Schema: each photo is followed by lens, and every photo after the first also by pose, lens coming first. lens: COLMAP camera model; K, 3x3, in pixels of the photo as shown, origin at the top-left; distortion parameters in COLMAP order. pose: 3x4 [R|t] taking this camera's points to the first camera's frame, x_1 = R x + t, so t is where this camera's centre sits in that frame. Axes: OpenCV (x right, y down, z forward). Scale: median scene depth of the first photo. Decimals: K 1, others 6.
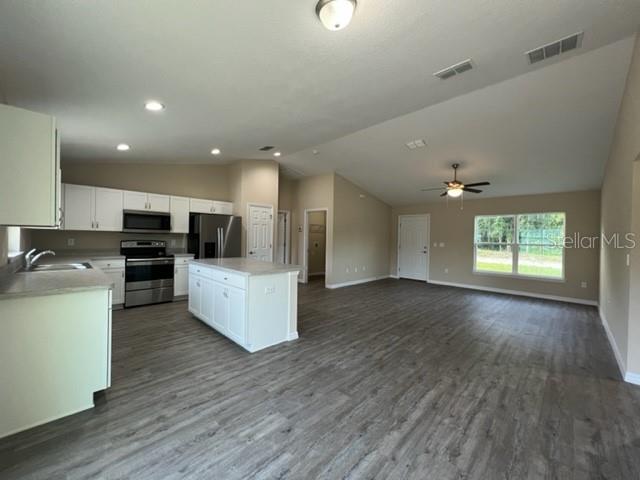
lens RADIAL K [[255.9, 0, 320.1], [0, 255.9, 239.2], [0, 0, 1]] dist [-0.000850, 0.000963]
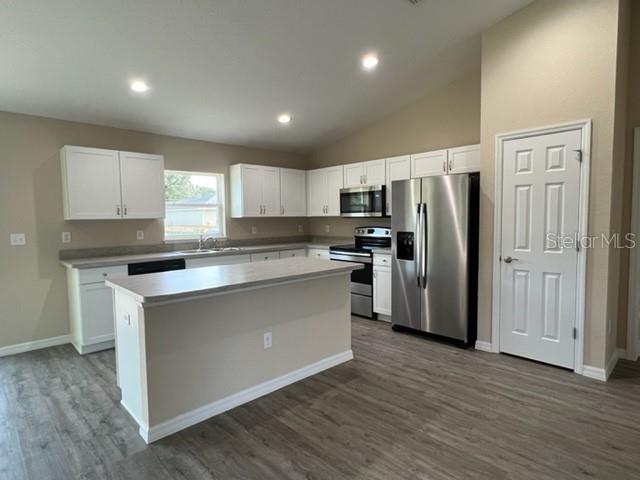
lens RADIAL K [[361.9, 0, 318.8], [0, 361.9, 241.2], [0, 0, 1]] dist [-0.004127, 0.003293]
pose [[-0.029000, 0.047112, -0.998469, 0.426966], [0.008858, 0.998862, 0.046874, -0.006120], [0.999540, -0.007485, -0.029384, 1.052255]]
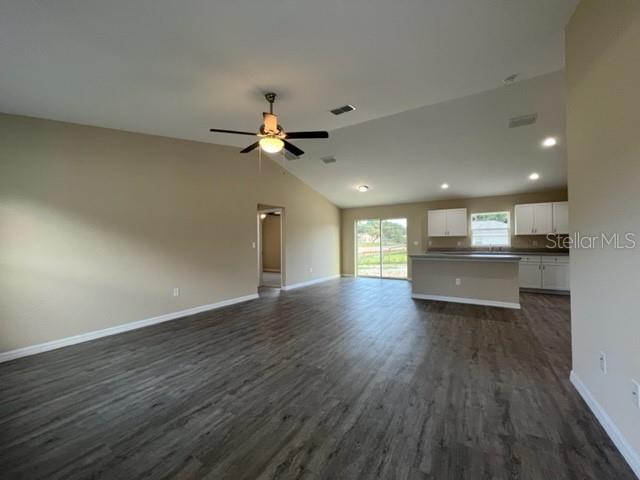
lens RADIAL K [[255.9, 0, 320.0], [0, 255.9, 240.4], [0, 0, 1]] dist [-0.000850, 0.000963]
pose [[-0.973295, -0.015874, -0.229008, 0.689280], [-0.013437, 0.999835, -0.012199, 0.034560], [0.229164, -0.008796, -0.973348, 1.960361]]
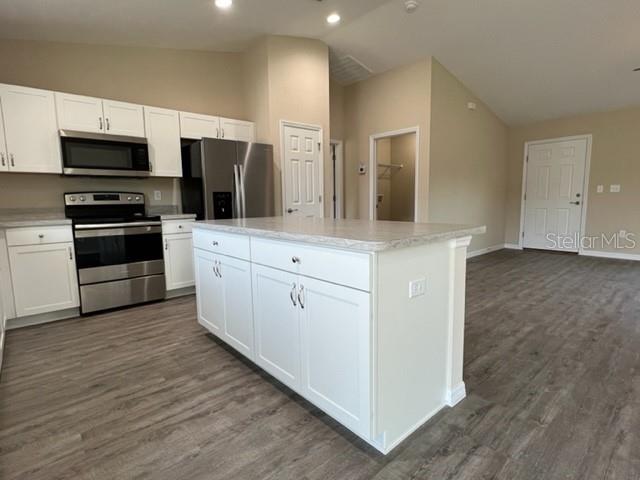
lens RADIAL K [[335.5, 0, 318.4], [0, 335.5, 240.4], [0, 0, 1]] dist [-0.000109, 0.000521]
pose [[0.996735, -0.025881, -0.076483, -0.218123], [0.034660, 0.992669, 0.115785, 0.049600], [0.072926, -0.118058, 0.990325, 0.372996]]
